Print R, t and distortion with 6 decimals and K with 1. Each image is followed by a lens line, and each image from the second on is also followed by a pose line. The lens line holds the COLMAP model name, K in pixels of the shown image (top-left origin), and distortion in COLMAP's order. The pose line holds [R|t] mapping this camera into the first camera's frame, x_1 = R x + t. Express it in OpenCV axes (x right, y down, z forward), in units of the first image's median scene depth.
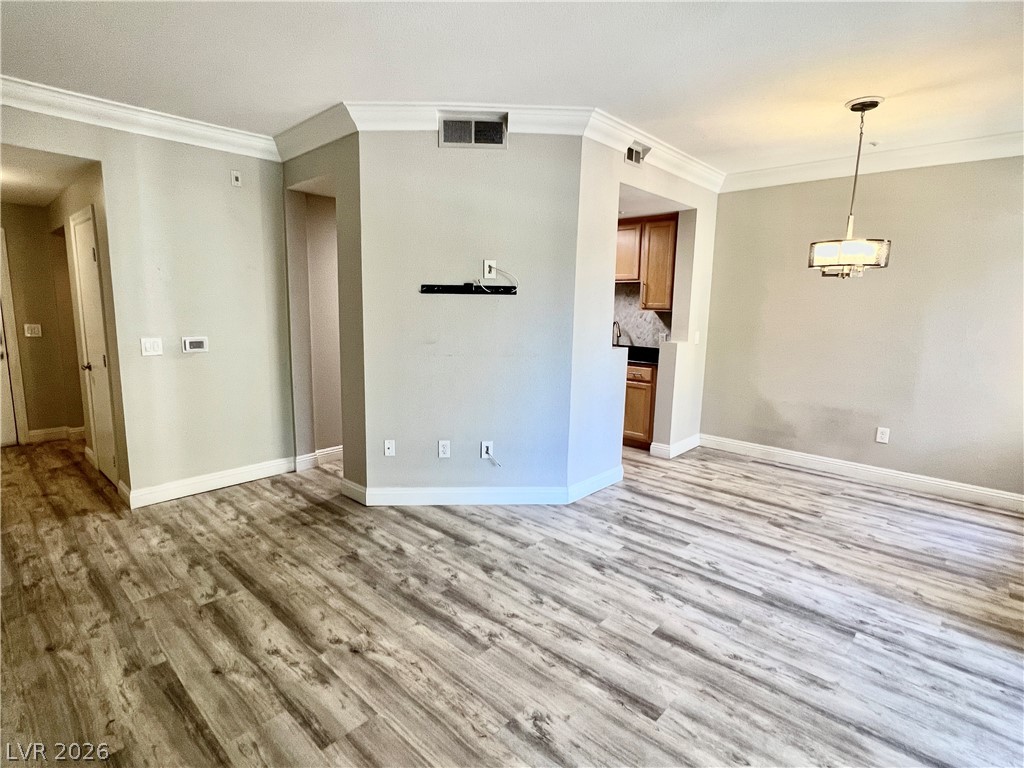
lens RADIAL K [[523.8, 0, 508.4], [0, 523.8, 381.6], [0, 0, 1]] dist [0.002874, -0.000004]
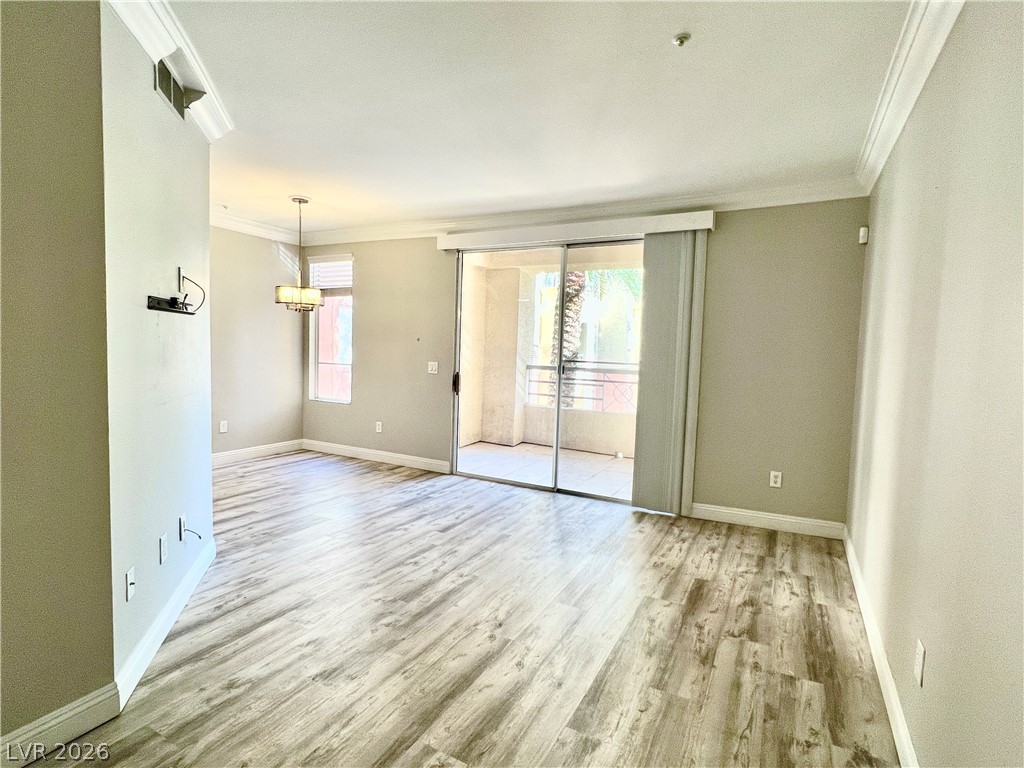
lens RADIAL K [[523.8, 0, 509.2], [0, 523.8, 384.4], [0, 0, 1]] dist [0.002874, -0.000004]
pose [[-0.249659, -0.097750, 0.963388, -1.229337], [0.110373, 0.985535, 0.128600, -0.159279], [-0.962023, 0.138438, -0.235258, 1.040511]]
